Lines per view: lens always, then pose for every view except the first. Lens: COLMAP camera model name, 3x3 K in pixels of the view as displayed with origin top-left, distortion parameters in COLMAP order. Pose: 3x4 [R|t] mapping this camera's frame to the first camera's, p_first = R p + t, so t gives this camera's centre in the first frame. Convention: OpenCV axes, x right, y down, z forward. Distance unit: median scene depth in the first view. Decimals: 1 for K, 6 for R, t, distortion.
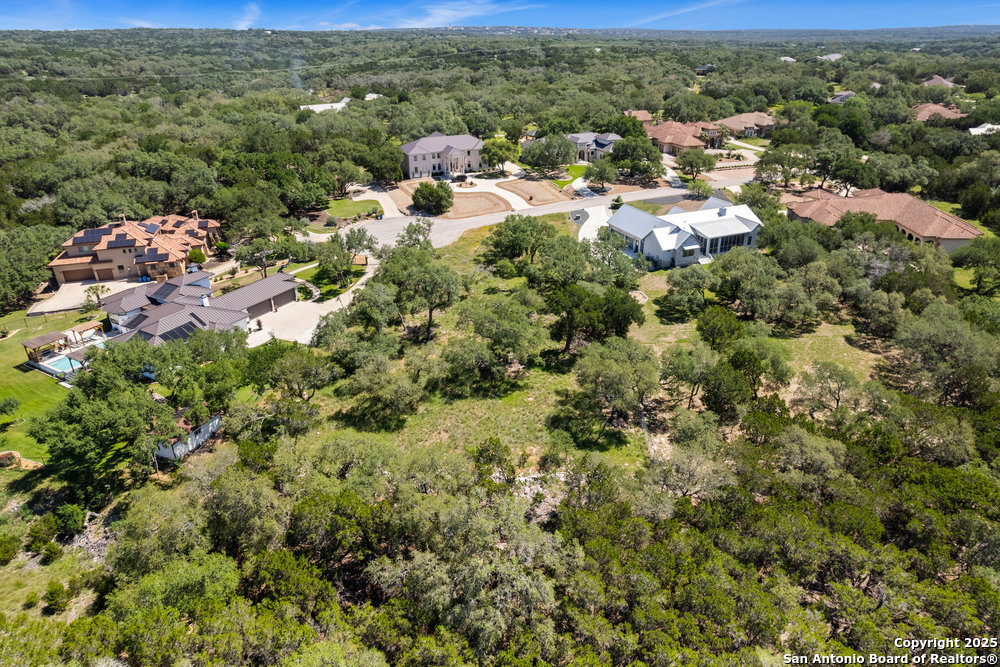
lens RADIAL K [[637.3, 0, 497.7], [0, 637.3, 333.9], [0, 0, 1]] dist [-0.076840, 0.067864]
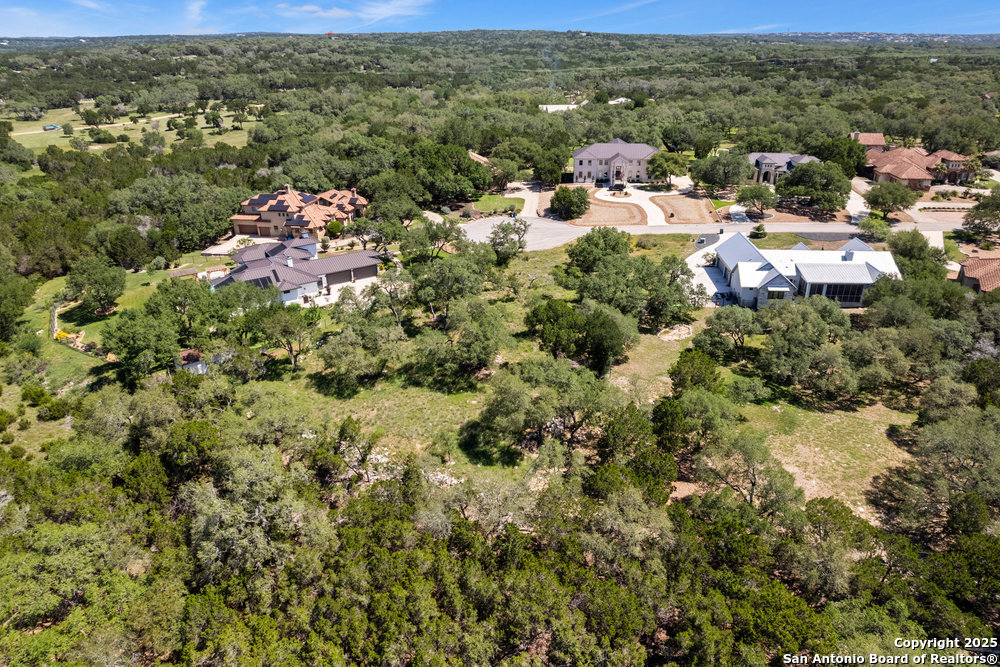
lens RADIAL K [[637.3, 0, 497.7], [0, 637.3, 333.9], [0, 0, 1]] dist [-0.076840, 0.067864]
pose [[0.898295, 0.193136, -0.394669, 0.274018], [-0.194988, 0.980151, 0.035843, -0.027674], [0.393758, 0.044758, 0.918124, 0.044830]]
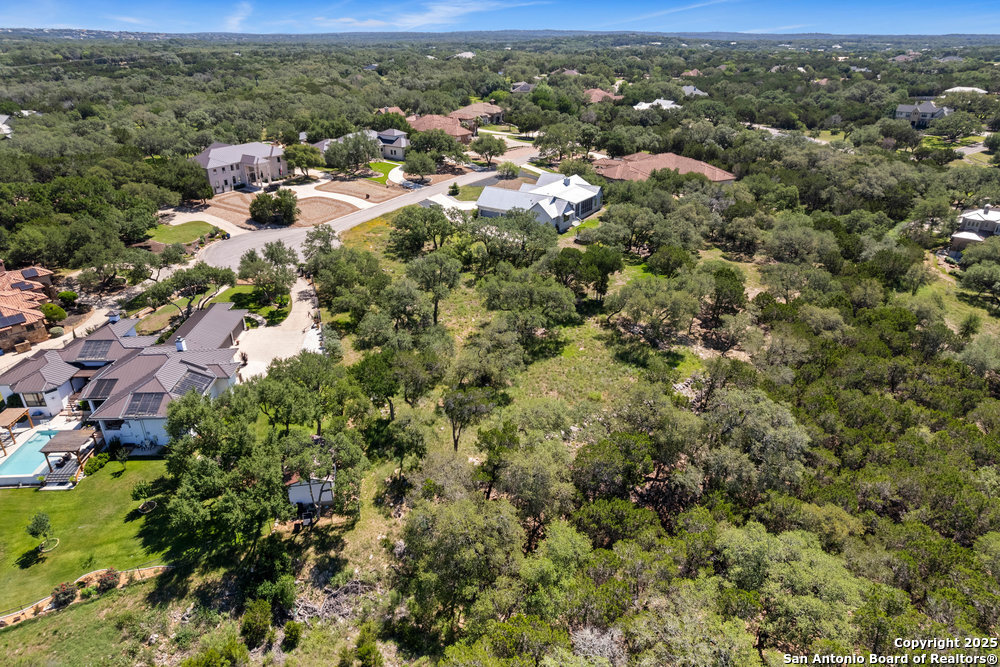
lens RADIAL K [[635.8, 0, 512.1], [0, 635.8, 330.6], [0, 0, 1]] dist [-0.072957, 0.057982]
pose [[0.841648, -0.224819, 0.491004, -0.354950], [0.228783, 0.972039, 0.052908, -0.010177], [-0.489170, 0.067803, 0.869549, 0.044205]]
